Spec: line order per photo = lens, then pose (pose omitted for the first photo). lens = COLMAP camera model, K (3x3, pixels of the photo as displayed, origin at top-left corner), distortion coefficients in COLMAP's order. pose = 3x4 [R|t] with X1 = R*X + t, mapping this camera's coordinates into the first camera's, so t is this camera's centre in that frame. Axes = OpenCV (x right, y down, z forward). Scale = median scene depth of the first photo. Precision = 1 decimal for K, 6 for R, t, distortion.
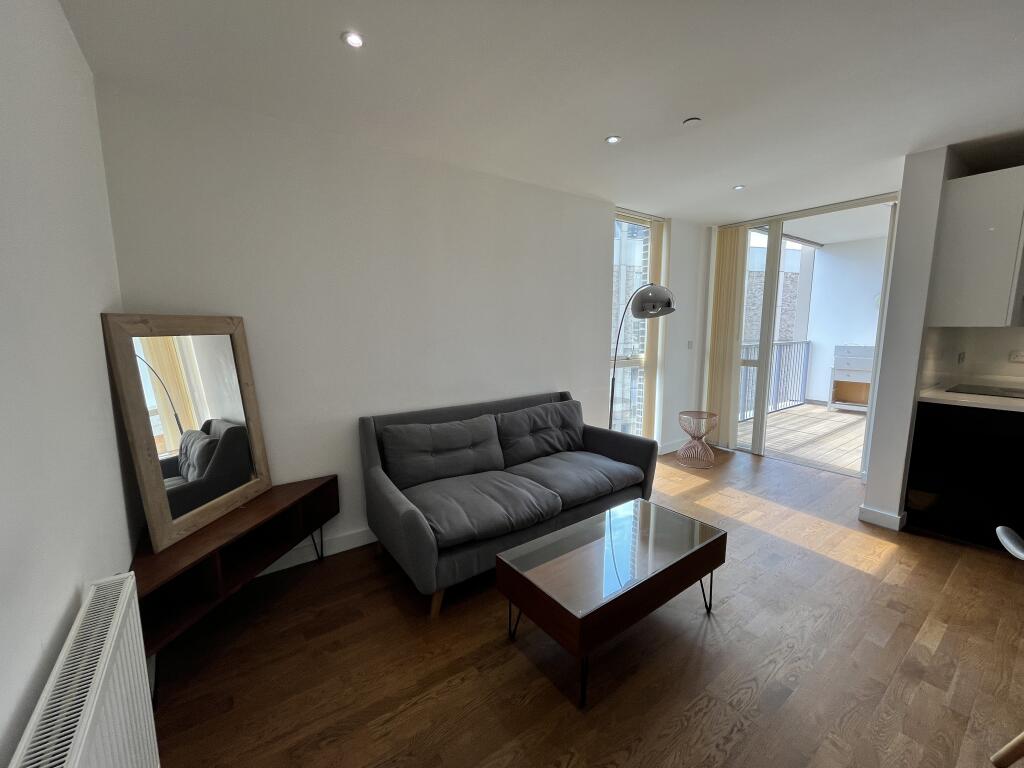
lens RADIAL K [[417.8, 0, 509.3], [0, 417.8, 383.8], [0, 0, 1]] dist [0.004013, 0.000151]
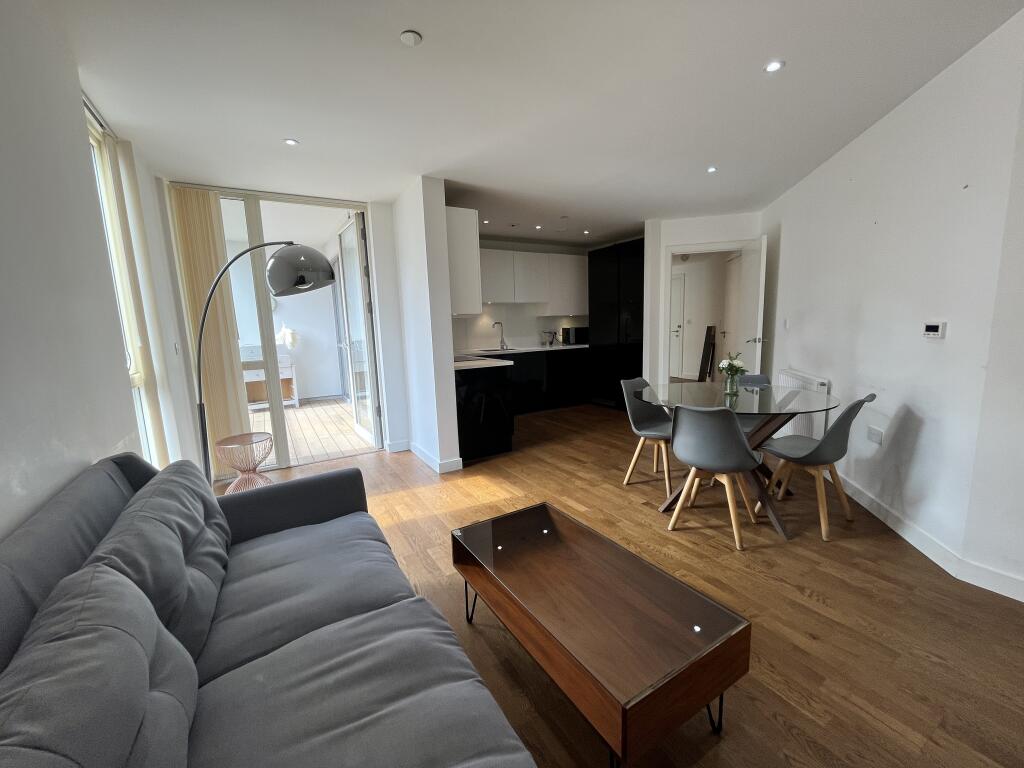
lens RADIAL K [[417.8, 0, 511.2], [0, 417.8, 388.2], [0, 0, 1]] dist [0.004013, 0.000151]
pose [[0.083571, -0.148814, 0.985328, -0.326883], [0.165905, 0.977064, 0.133495, -0.049915], [-0.982594, 0.152314, 0.106343, 0.672500]]
